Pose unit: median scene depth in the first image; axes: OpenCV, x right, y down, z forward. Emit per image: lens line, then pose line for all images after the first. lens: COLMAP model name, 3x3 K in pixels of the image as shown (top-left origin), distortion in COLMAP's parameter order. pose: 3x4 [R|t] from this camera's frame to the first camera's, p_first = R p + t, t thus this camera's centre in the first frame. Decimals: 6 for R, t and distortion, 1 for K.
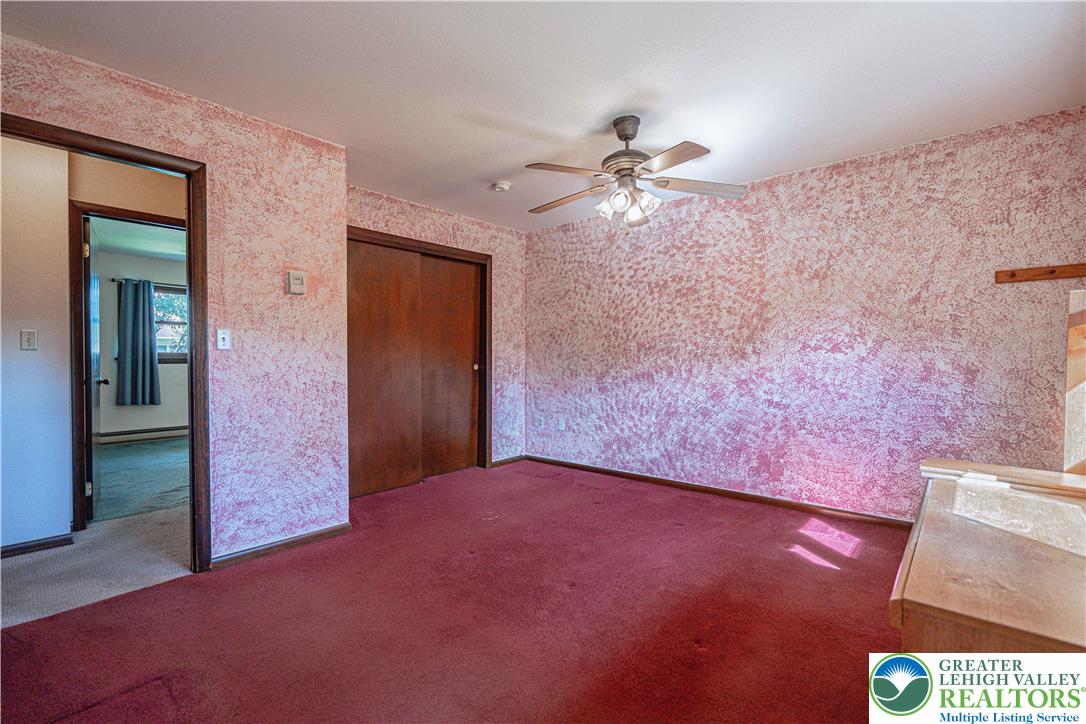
lens RADIAL K [[496.3, 0, 538.9], [0, 496.3, 361.9], [0, 0, 1]] dist [-0.001417, 0.001206]
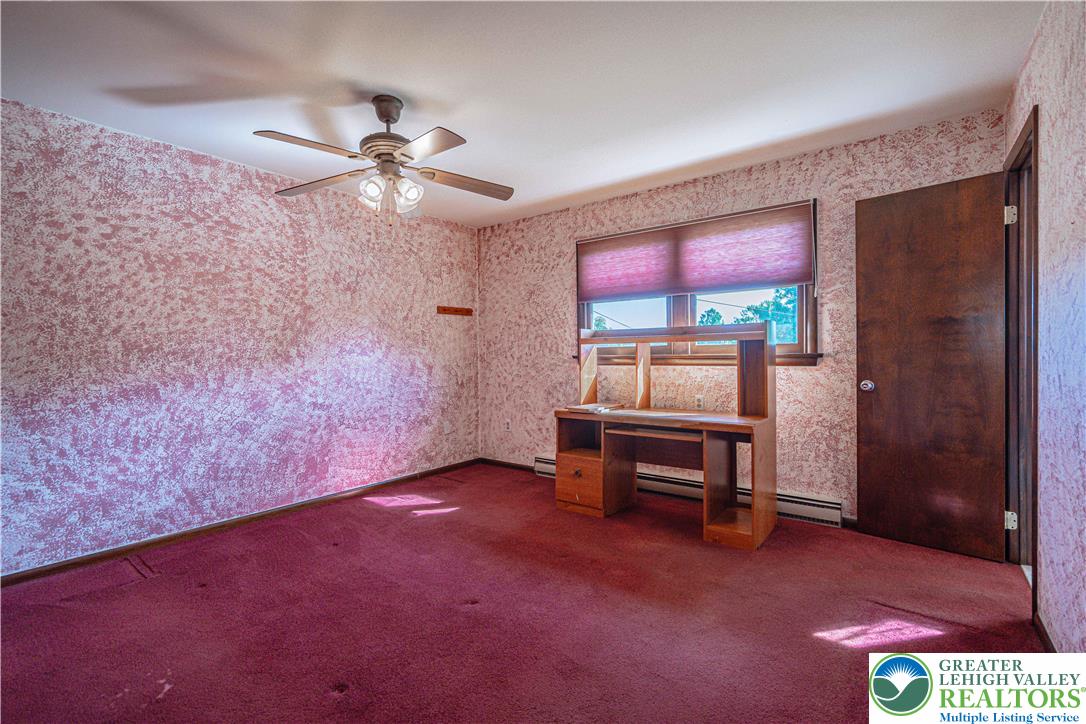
lens RADIAL K [[496.3, 0, 541.7], [0, 496.3, 361.7], [0, 0, 1]] dist [-0.001417, 0.001206]
pose [[-0.073316, -0.011367, 0.997244, -0.538784], [0.024483, 0.999613, 0.013194, -0.008111], [-0.997008, 0.025383, -0.073009, 0.563673]]
